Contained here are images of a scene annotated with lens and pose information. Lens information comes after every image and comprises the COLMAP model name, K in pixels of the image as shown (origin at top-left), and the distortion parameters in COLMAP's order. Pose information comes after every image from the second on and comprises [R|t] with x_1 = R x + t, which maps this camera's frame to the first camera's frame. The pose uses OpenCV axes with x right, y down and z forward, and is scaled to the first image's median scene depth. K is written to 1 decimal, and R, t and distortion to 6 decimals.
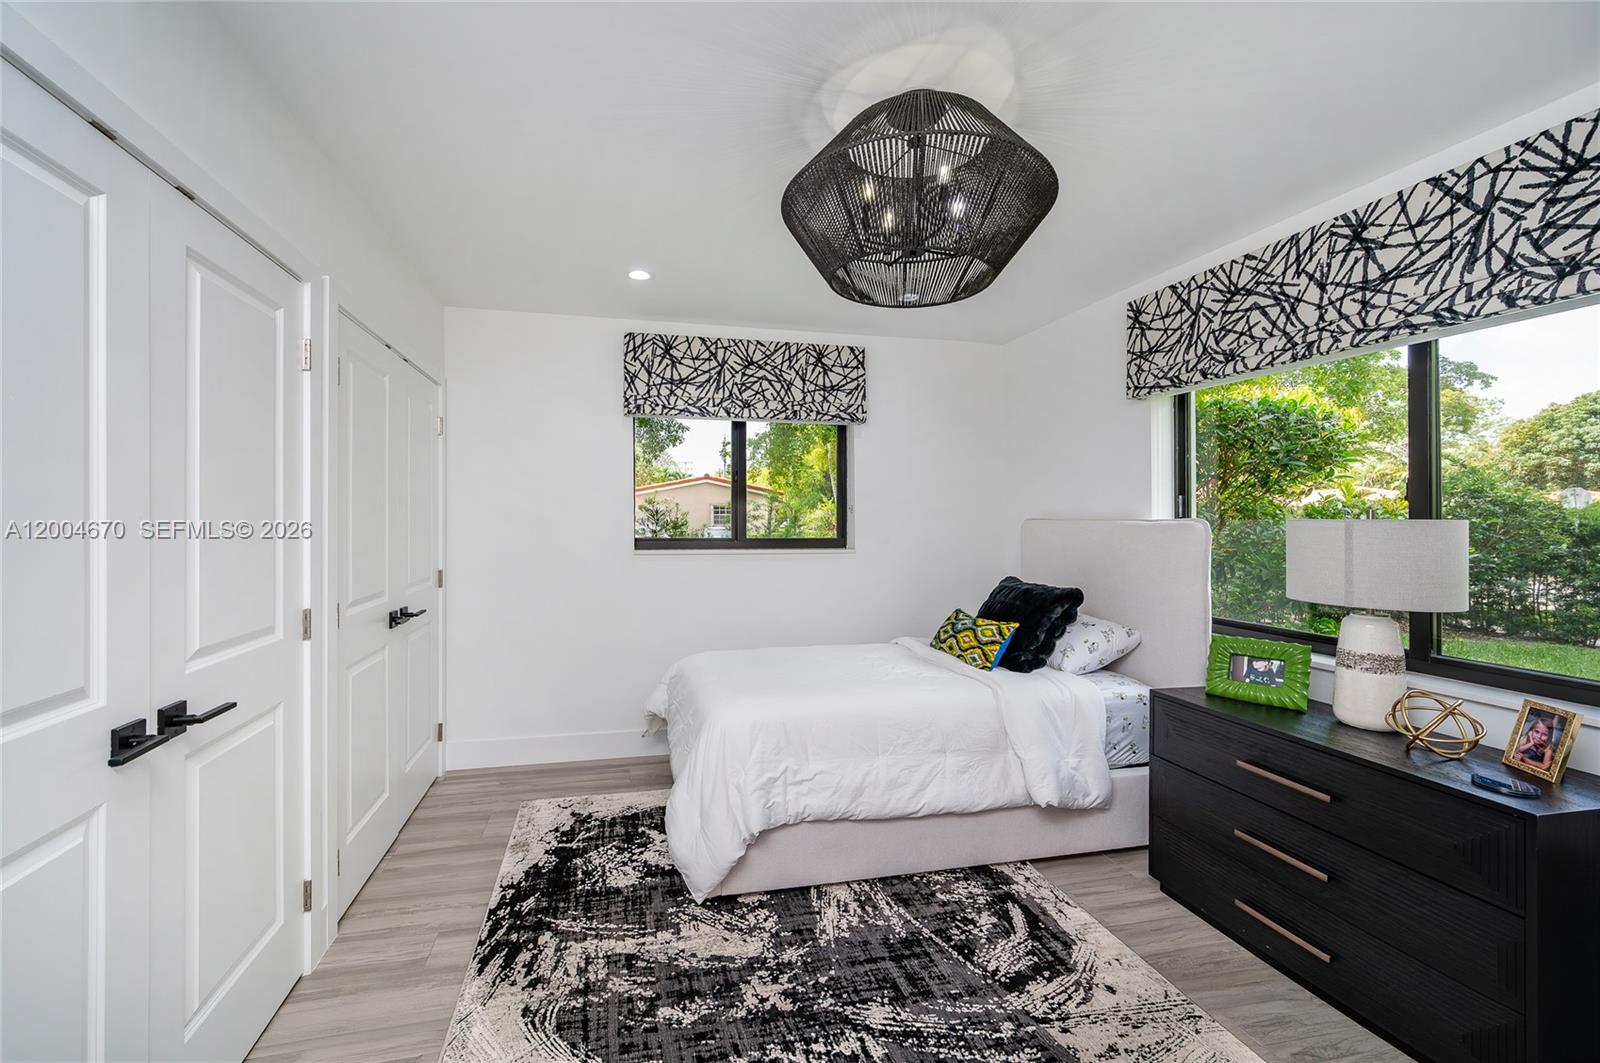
lens RADIAL K [[603.9, 0, 799.5], [0, 603.9, 502.3], [0, 0, 1]] dist [0.000152, -0.000039]
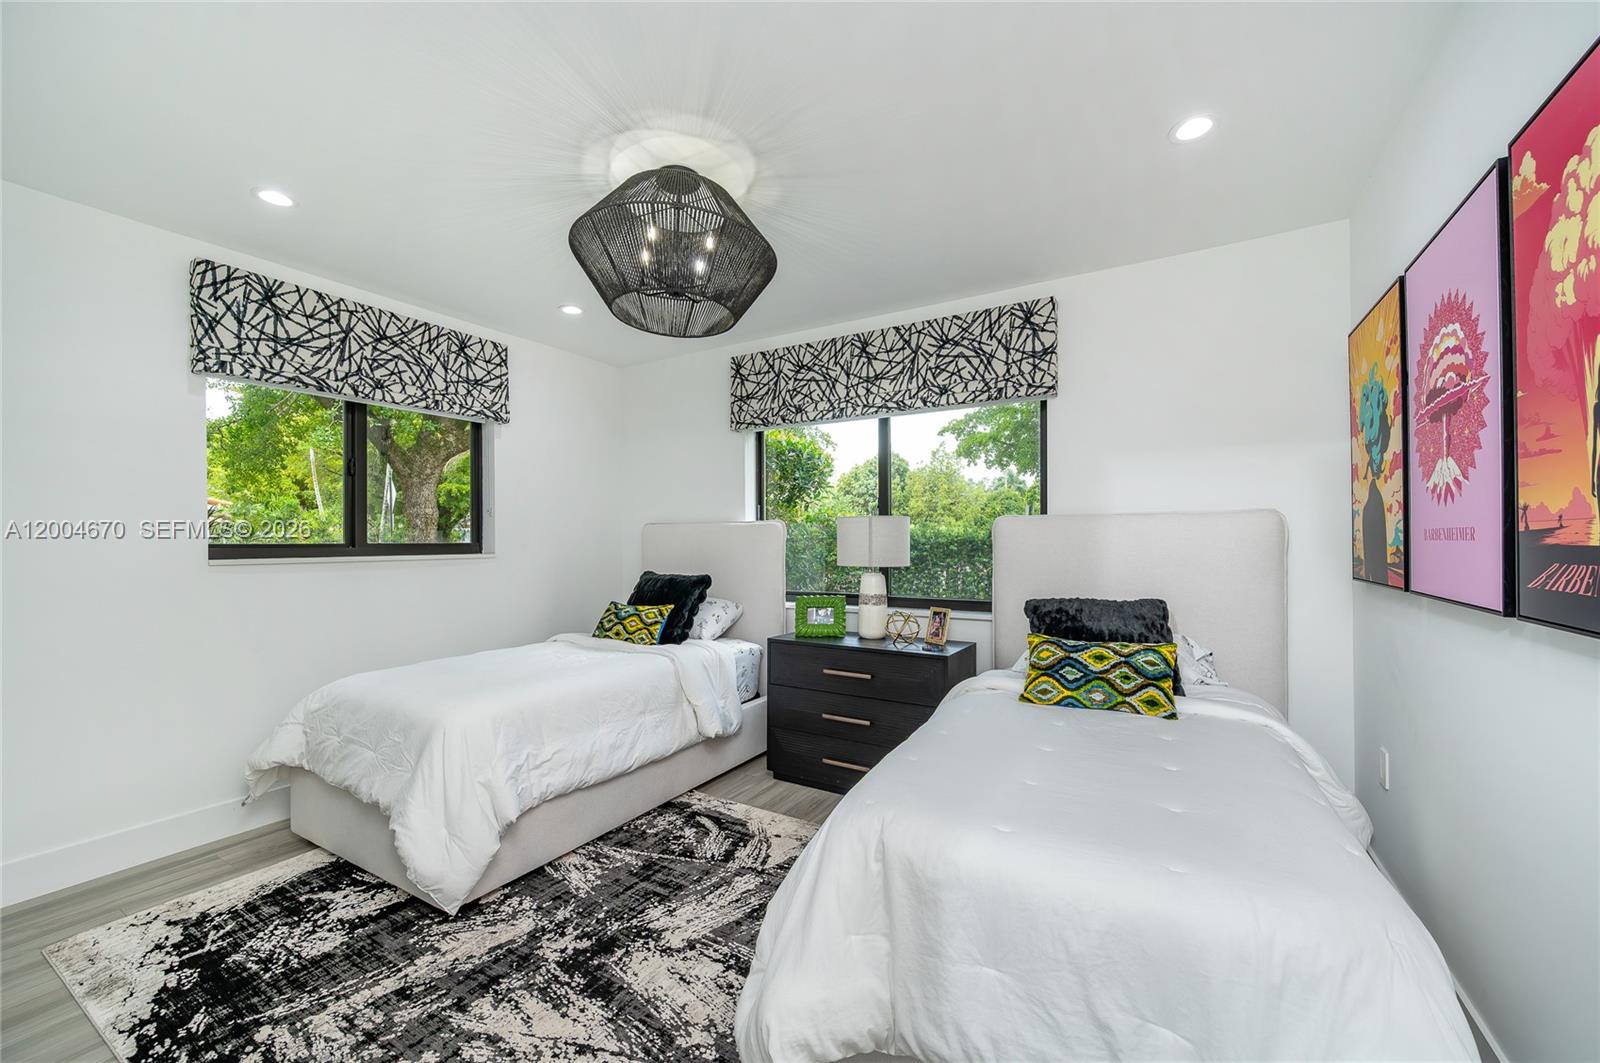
lens RADIAL K [[638.0, 0, 798.2], [0, 638.0, 532.2], [0, 0, 1]] dist [0.000171, 0.000119]
pose [[0.675428, -0.002070, 0.737423, -0.474108], [0.000226, 0.999997, 0.002600, 0.058741], [-0.737426, -0.001590, 0.675426, -0.058252]]
